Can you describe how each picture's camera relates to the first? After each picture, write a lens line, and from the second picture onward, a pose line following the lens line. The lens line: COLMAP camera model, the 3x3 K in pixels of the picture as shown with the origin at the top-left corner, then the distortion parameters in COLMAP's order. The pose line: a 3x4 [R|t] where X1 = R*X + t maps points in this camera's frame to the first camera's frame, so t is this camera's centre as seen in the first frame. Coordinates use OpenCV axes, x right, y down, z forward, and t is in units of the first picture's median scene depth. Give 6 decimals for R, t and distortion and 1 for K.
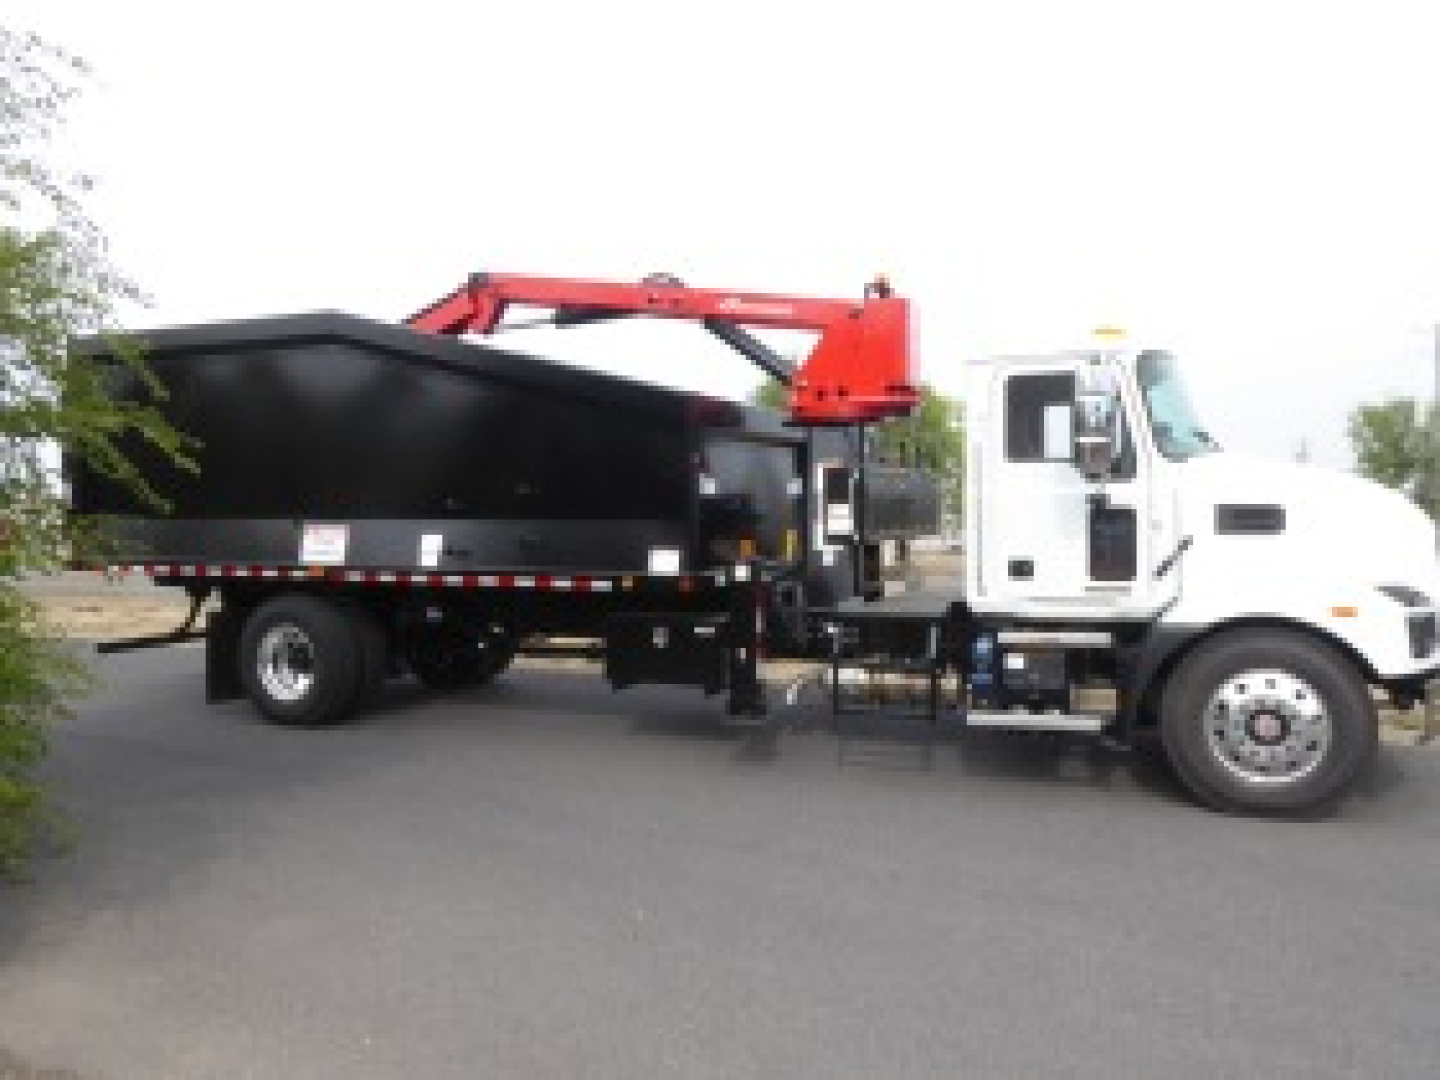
lens RADIAL K [[1040.1, 0, 720.0], [0, 1040.1, 540.0], [0, 0, 1]] dist [-0.024700, 0.001401]
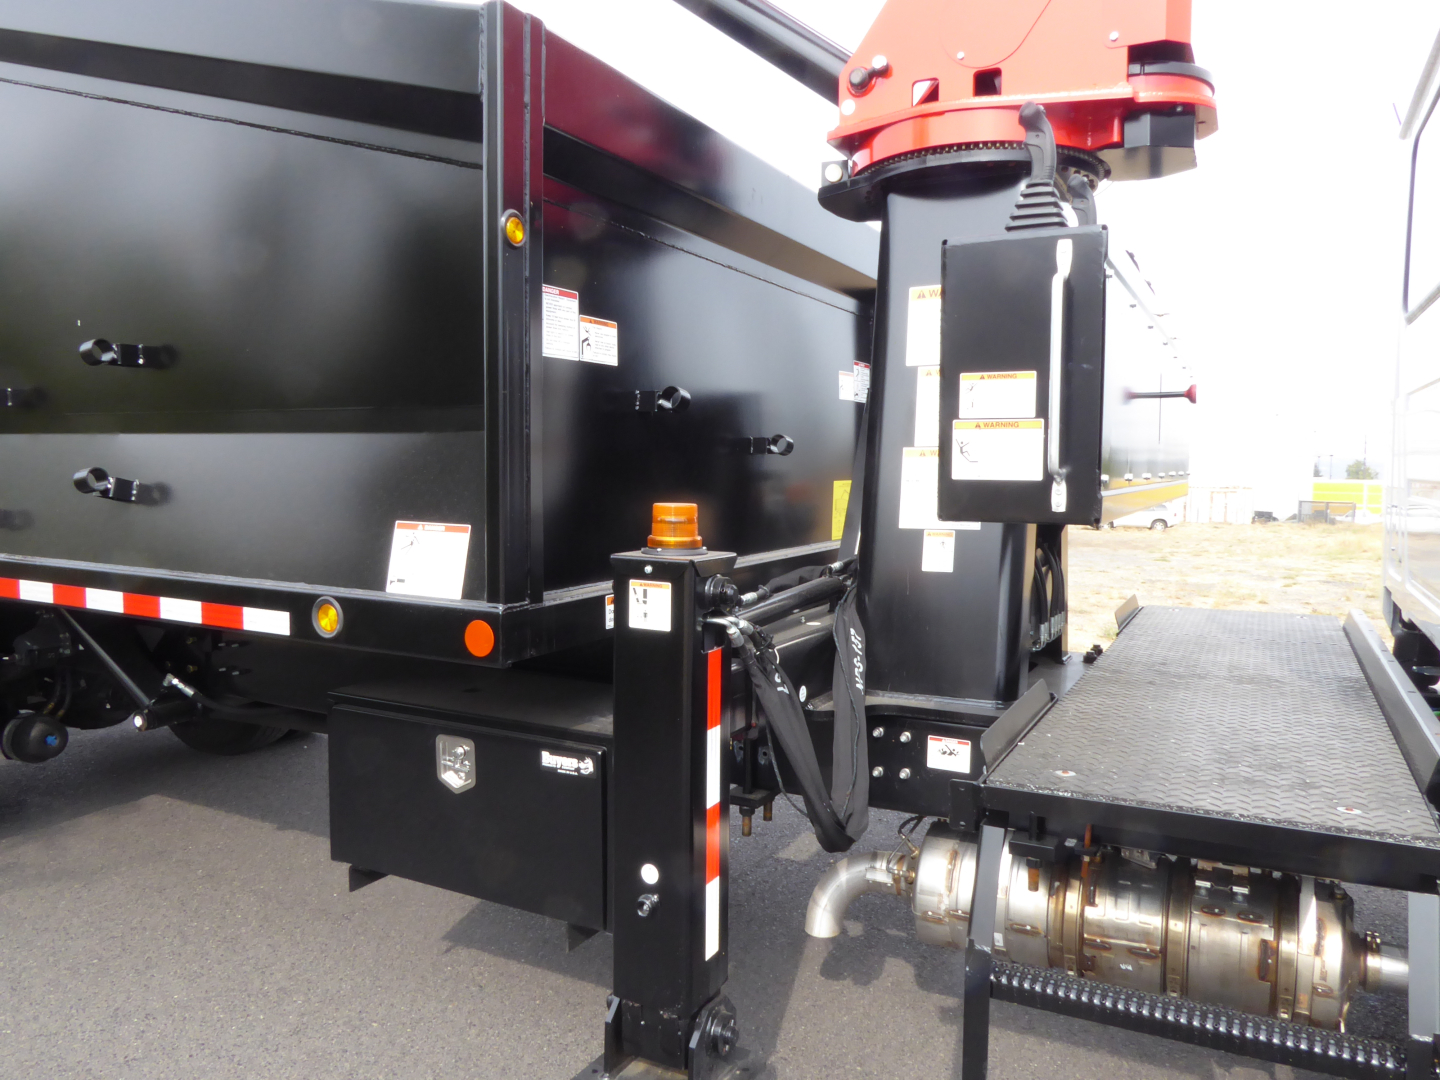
lens RADIAL K [[1044.6, 0, 720.0], [0, 1044.6, 540.0], [0, 0, 1]] dist [-0.002999, -0.003680]
pose [[0.997649, 0.022541, -0.064712, 0.060277], [-0.019861, 0.998930, 0.041759, -0.000527], [0.065584, -0.040376, 0.997030, 0.728807]]
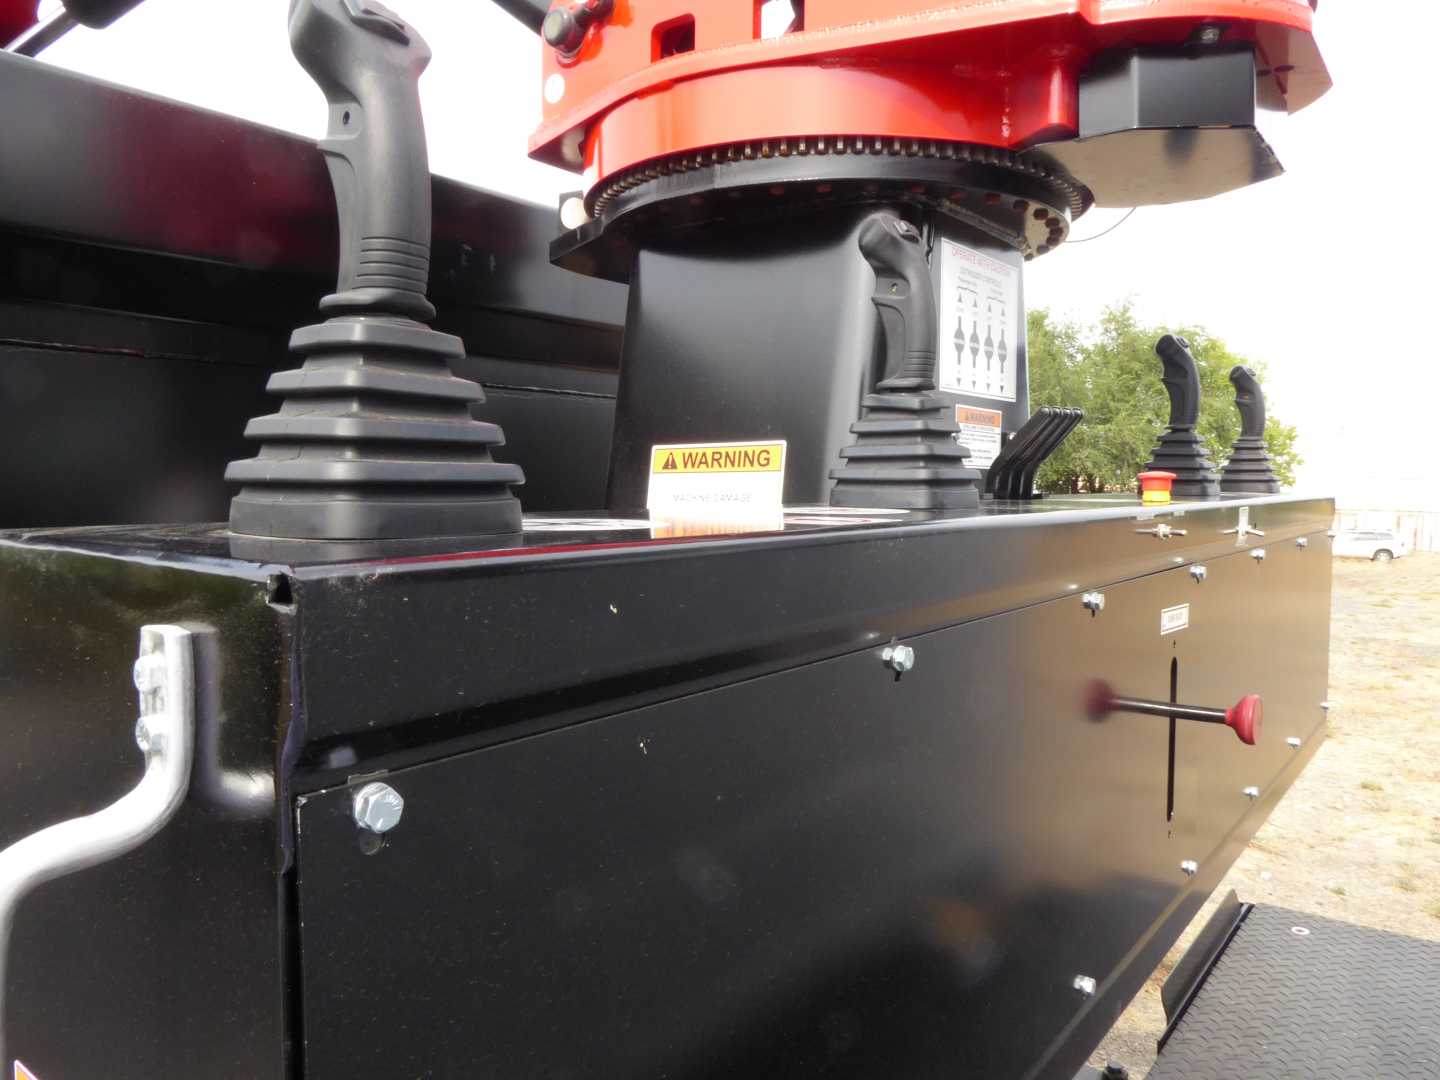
lens RADIAL K [[1062.9, 0, 755.4], [0, 1062.9, 548.5], [0, 0, 1]] dist [0.005188, 0.003038]
pose [[0.978943, 0.036408, -0.200861, 0.171706], [-0.029151, 0.998815, 0.038966, -0.076359], [0.202042, -0.032290, 0.978844, 0.963727]]
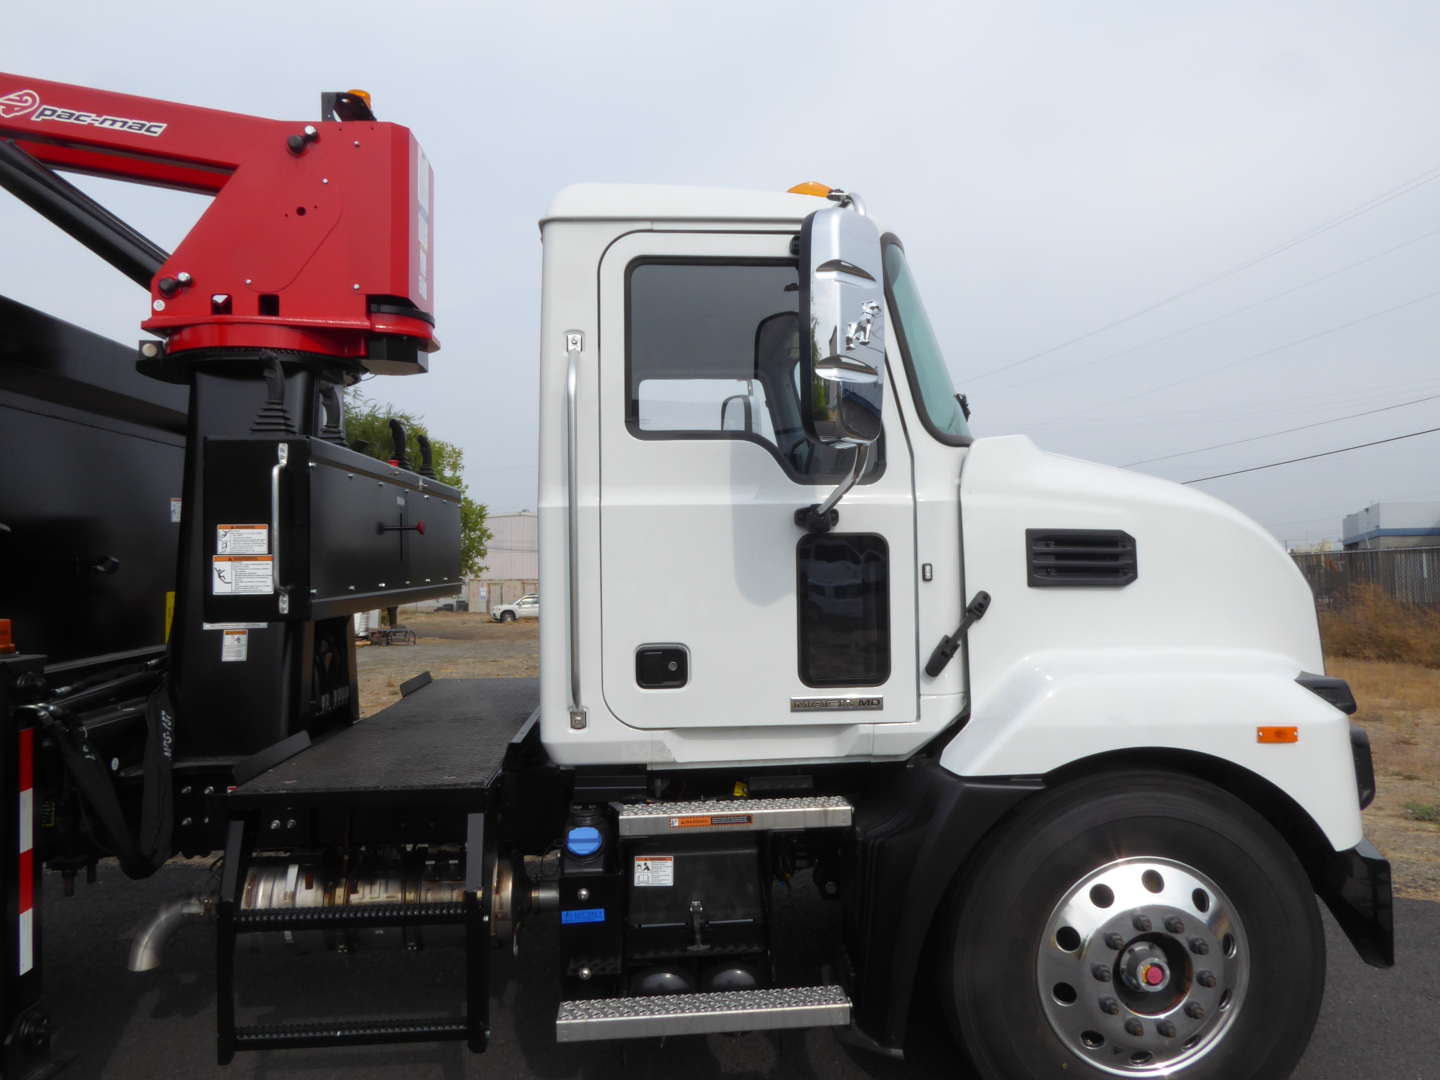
lens RADIAL K [[1044.6, 0, 720.0], [0, 1044.6, 540.0], [0, 0, 1]] dist [-0.002999, -0.003680]
pose [[0.886913, 0.011500, 0.461794, 0.091560], [0.014214, 0.998537, -0.052164, -0.003777], [-0.461718, 0.052829, 0.885452, 0.543197]]
